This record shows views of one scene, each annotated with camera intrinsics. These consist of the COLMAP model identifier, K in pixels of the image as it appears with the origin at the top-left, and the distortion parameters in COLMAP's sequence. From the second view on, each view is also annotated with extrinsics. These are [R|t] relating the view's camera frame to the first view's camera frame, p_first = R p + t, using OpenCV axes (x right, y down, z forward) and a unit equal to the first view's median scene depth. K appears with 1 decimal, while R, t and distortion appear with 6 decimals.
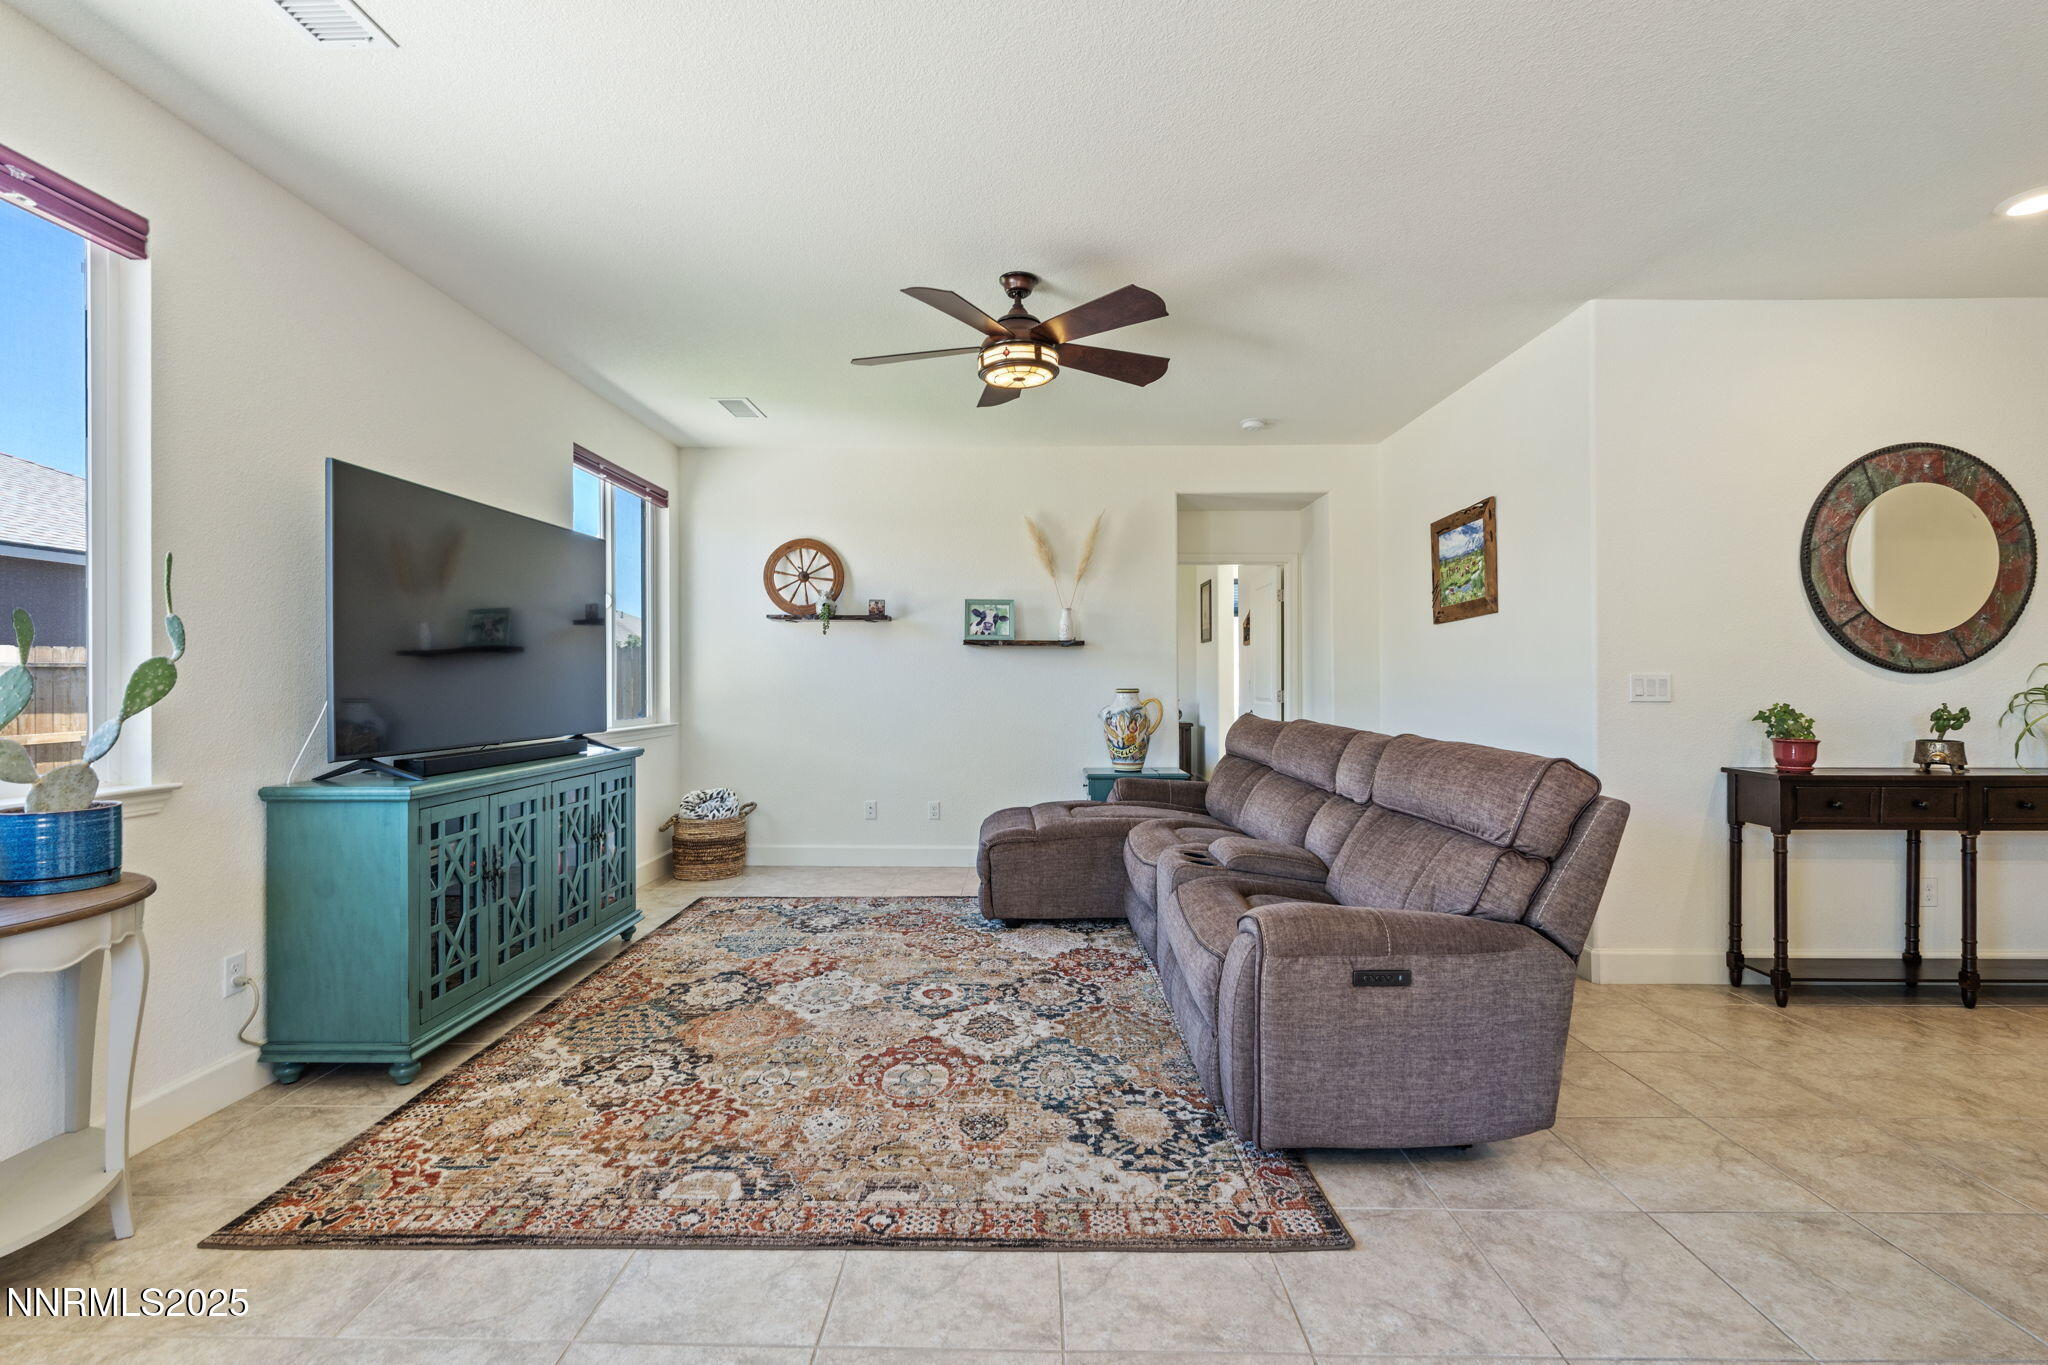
lens RADIAL K [[905.0, 0, 1024.0], [0, 905.0, 682.5], [0, 0, 1]] dist [-0.001983, 0.000089]
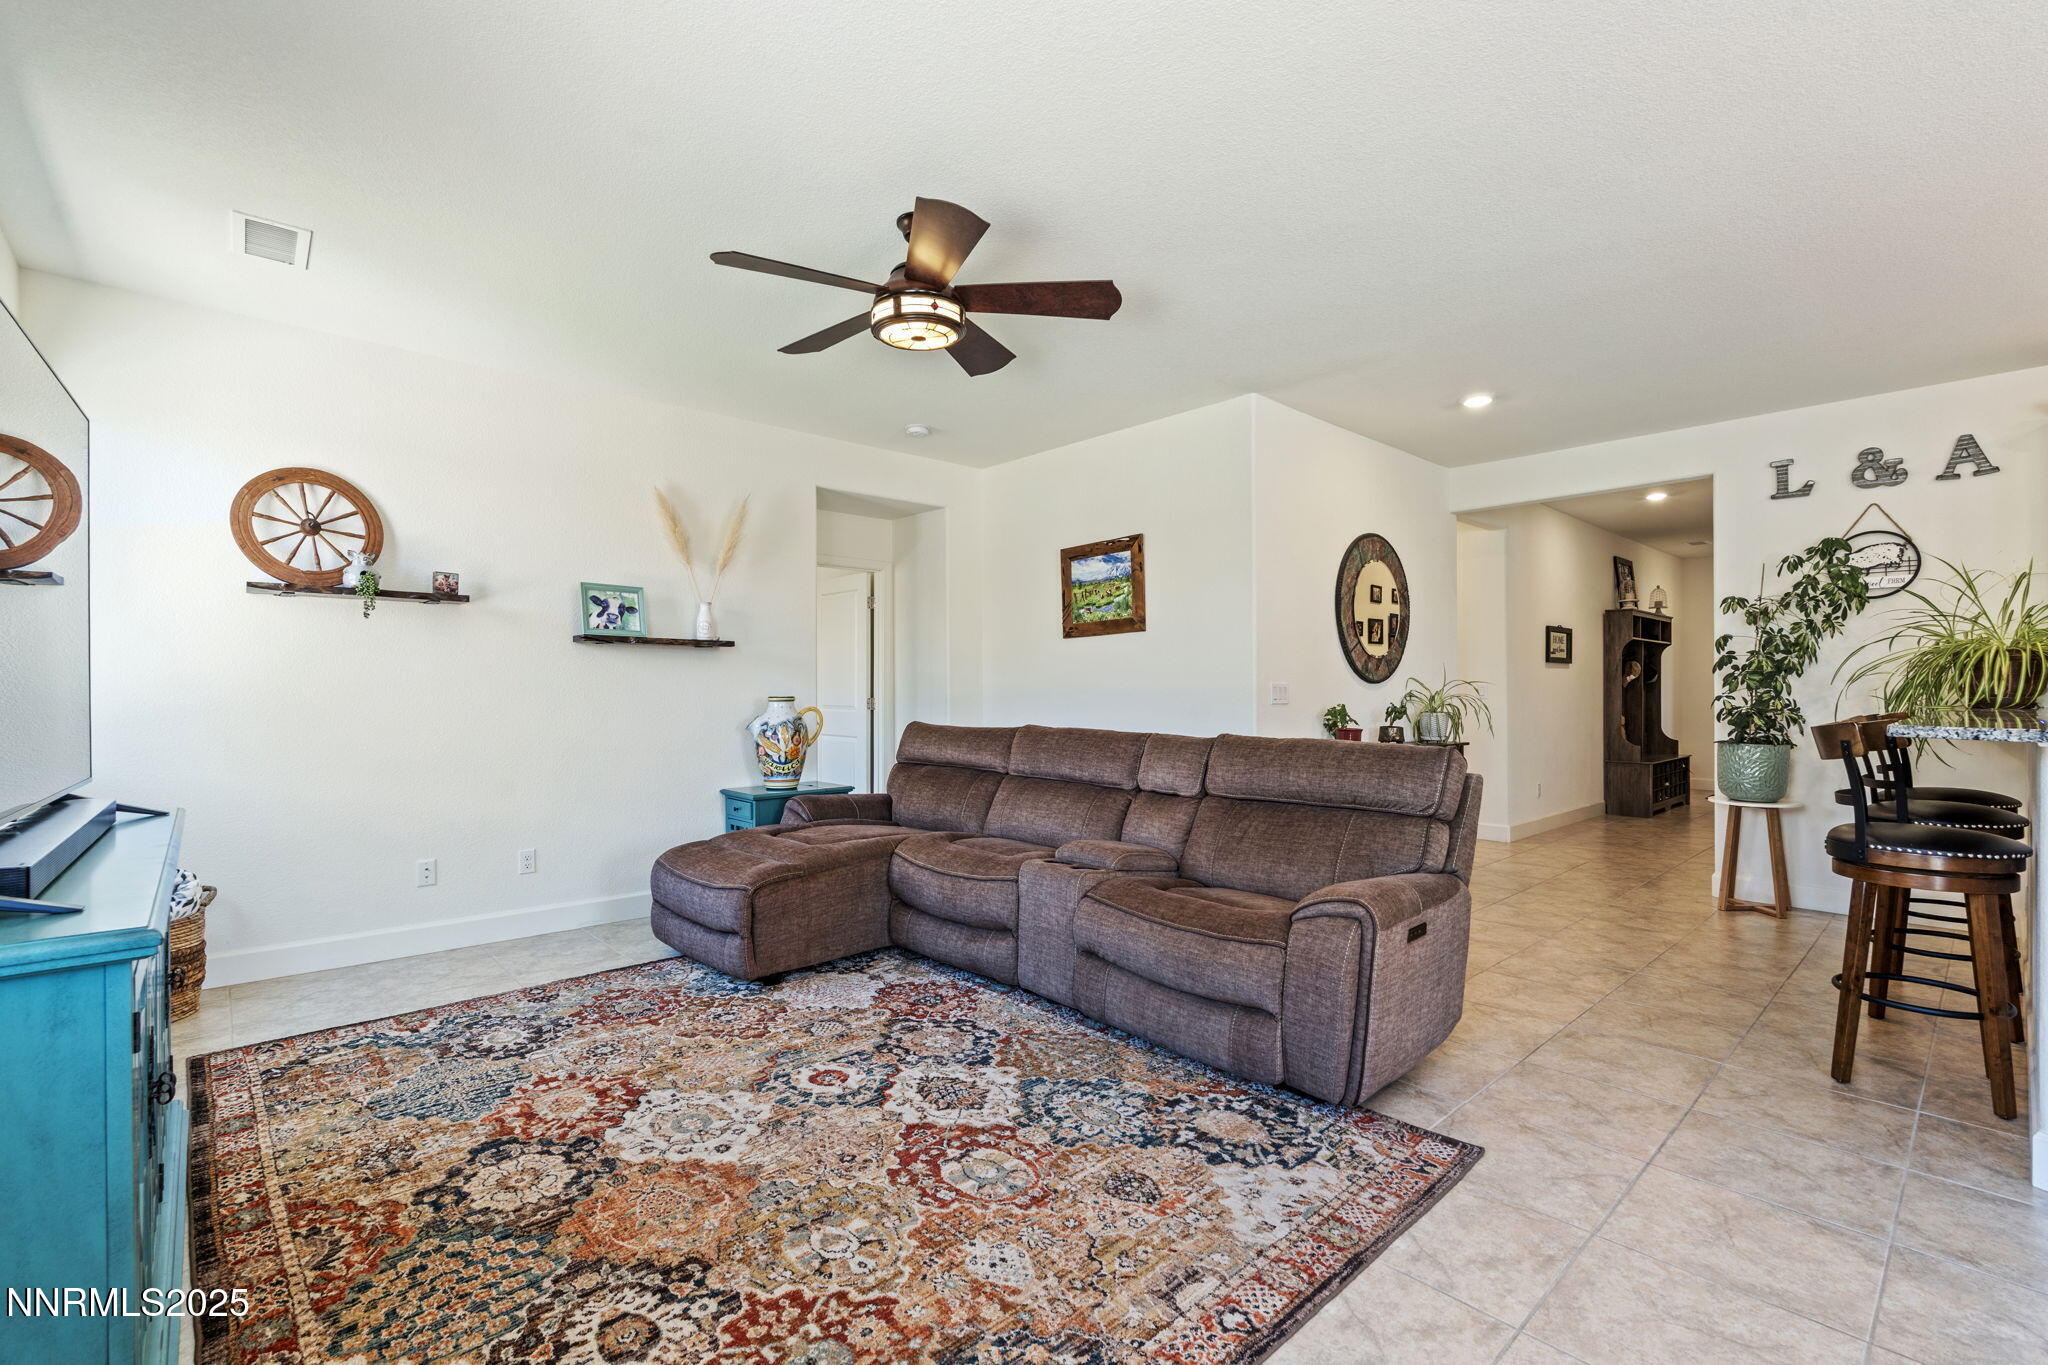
lens RADIAL K [[898.1, 0, 1024.5], [0, 898.1, 691.9], [0, 0, 1]] dist [-0.003848, 0.000165]
pose [[0.731300, -0.002455, 0.682051, -0.508305], [0.000799, 0.999996, 0.002742, -0.000126], [-0.682055, -0.001461, 0.731299, 0.299455]]
